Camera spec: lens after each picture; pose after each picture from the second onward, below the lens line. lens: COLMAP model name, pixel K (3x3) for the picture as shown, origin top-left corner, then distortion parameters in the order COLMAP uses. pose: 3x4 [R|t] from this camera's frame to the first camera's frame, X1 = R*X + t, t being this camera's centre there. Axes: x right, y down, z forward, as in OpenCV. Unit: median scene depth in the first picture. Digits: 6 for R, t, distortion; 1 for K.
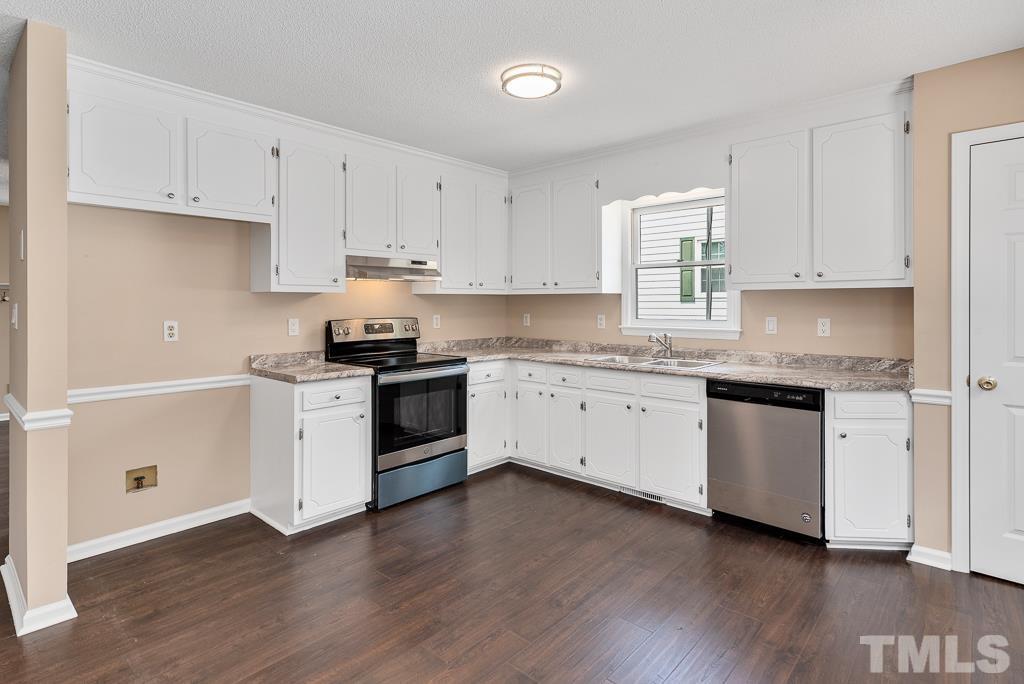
lens RADIAL K [[522.0, 0, 514.4], [0, 522.0, 304.4], [0, 0, 1]] dist [0.000663, 0.000299]
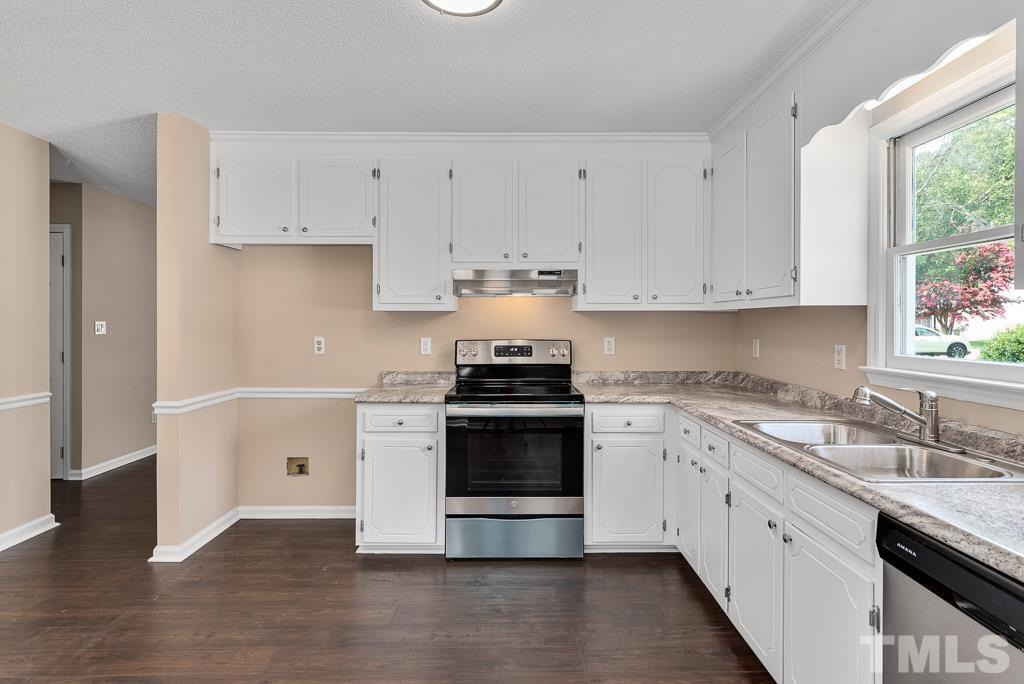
lens RADIAL K [[516.6, 0, 515.0], [0, 516.6, 323.5], [0, 0, 1]] dist [0.001900, 0.000958]
pose [[0.677400, 0.005949, -0.735591, 0.423667], [-0.005412, 0.999981, 0.003104, -0.003200], [0.735595, 0.001879, 0.677419, 0.466382]]
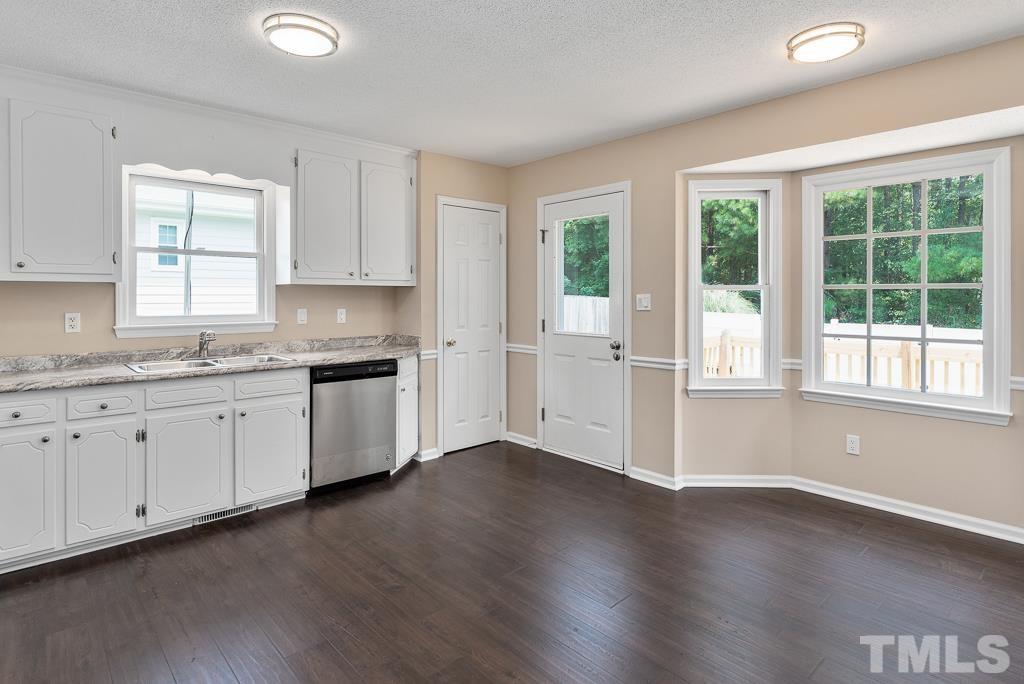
lens RADIAL K [[540.8, 0, 514.3], [0, 540.8, 297.9], [0, 0, 1]] dist [-0.000236, -0.000316]
pose [[0.094735, -0.000023, 0.995503, -0.622832], [0.002133, 0.999998, -0.000179, 0.001731], [-0.995500, 0.002140, 0.094734, 0.434411]]
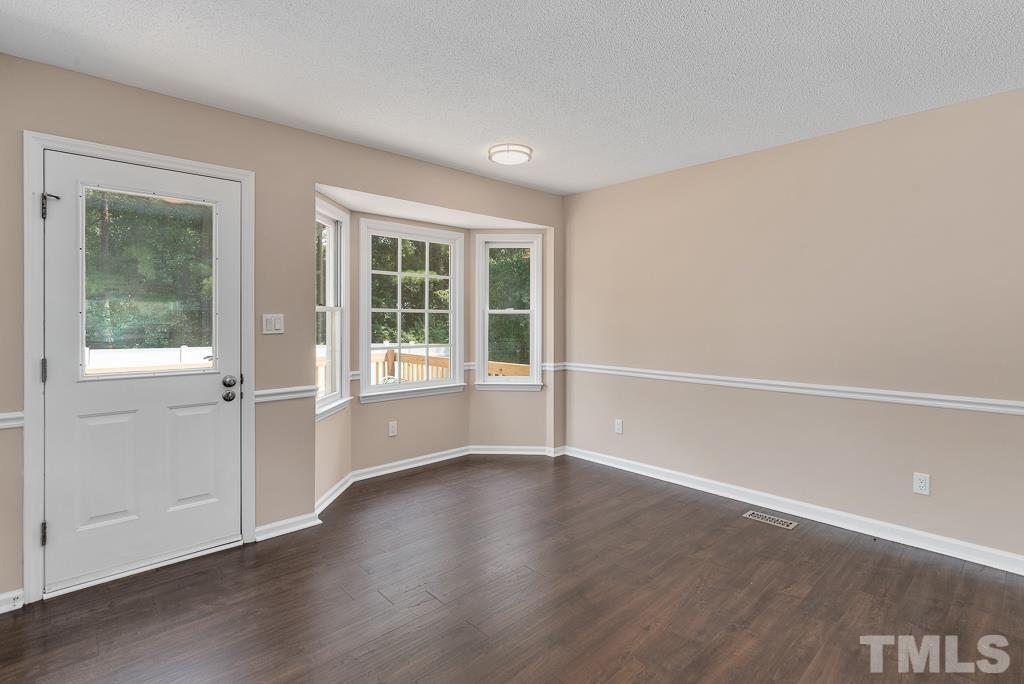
lens RADIAL K [[516.6, 0, 515.0], [0, 516.6, 323.5], [0, 0, 1]] dist [0.001900, 0.000958]
pose [[-0.997994, 0.004202, 0.063173, 0.023399], [0.004743, 0.999953, 0.008421, 0.004678], [-0.063135, 0.008703, -0.997967, 1.126890]]
